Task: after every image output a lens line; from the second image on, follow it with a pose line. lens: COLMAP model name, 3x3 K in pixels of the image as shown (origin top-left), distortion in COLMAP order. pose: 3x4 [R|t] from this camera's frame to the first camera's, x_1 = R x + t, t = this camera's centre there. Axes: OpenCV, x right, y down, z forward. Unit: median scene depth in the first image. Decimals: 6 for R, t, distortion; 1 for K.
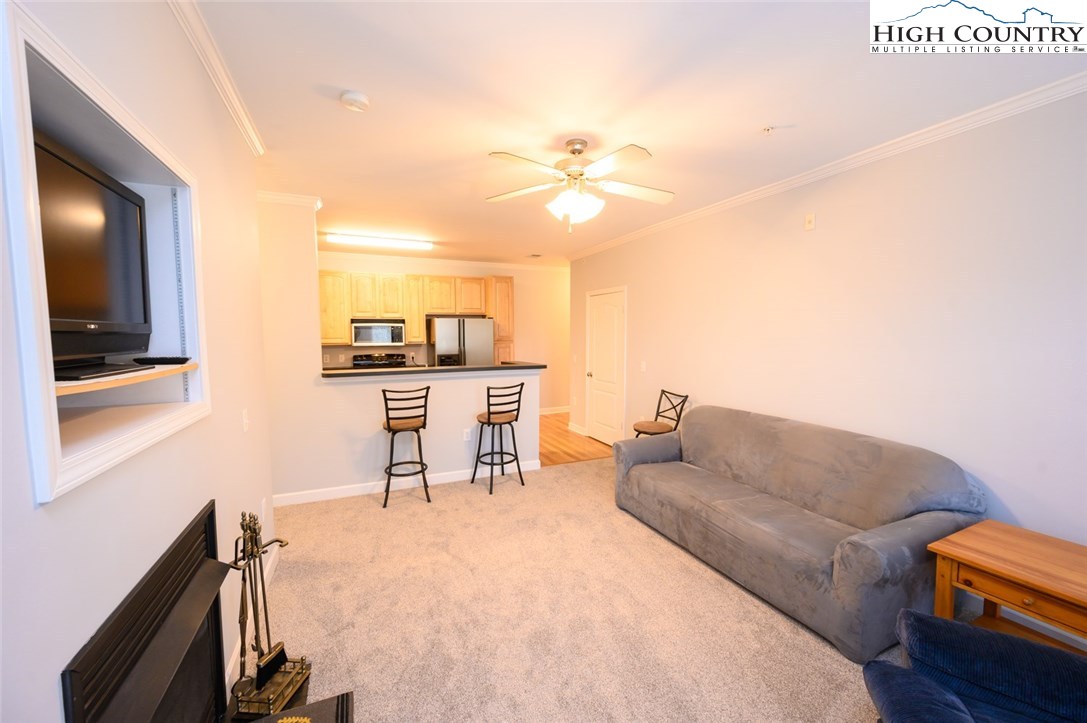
lens RADIAL K [[425.0, 0, 546.0], [0, 425.0, 359.8], [0, 0, 1]] dist [-0.001356, 0.000290]
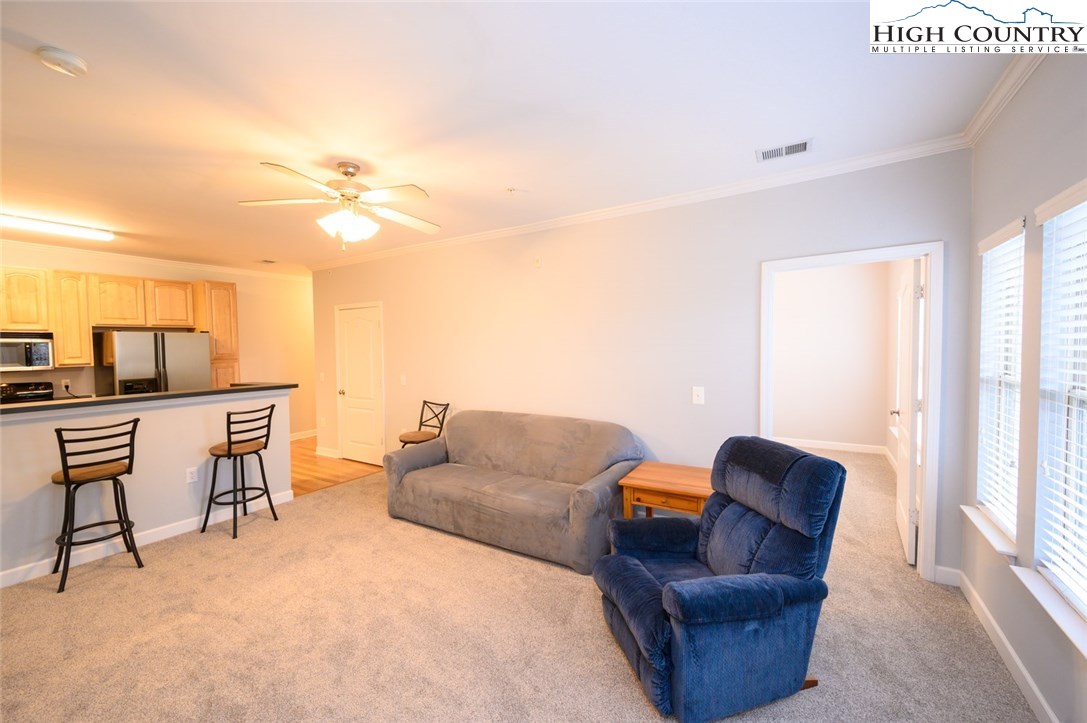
lens RADIAL K [[425.0, 0, 546.0], [0, 425.0, 359.8], [0, 0, 1]] dist [-0.001356, 0.000290]
pose [[0.830098, -0.027806, 0.556924, -0.085598], [0.047244, 0.998672, -0.020556, 0.006063], [-0.555613, 0.043375, 0.830309, -0.079394]]
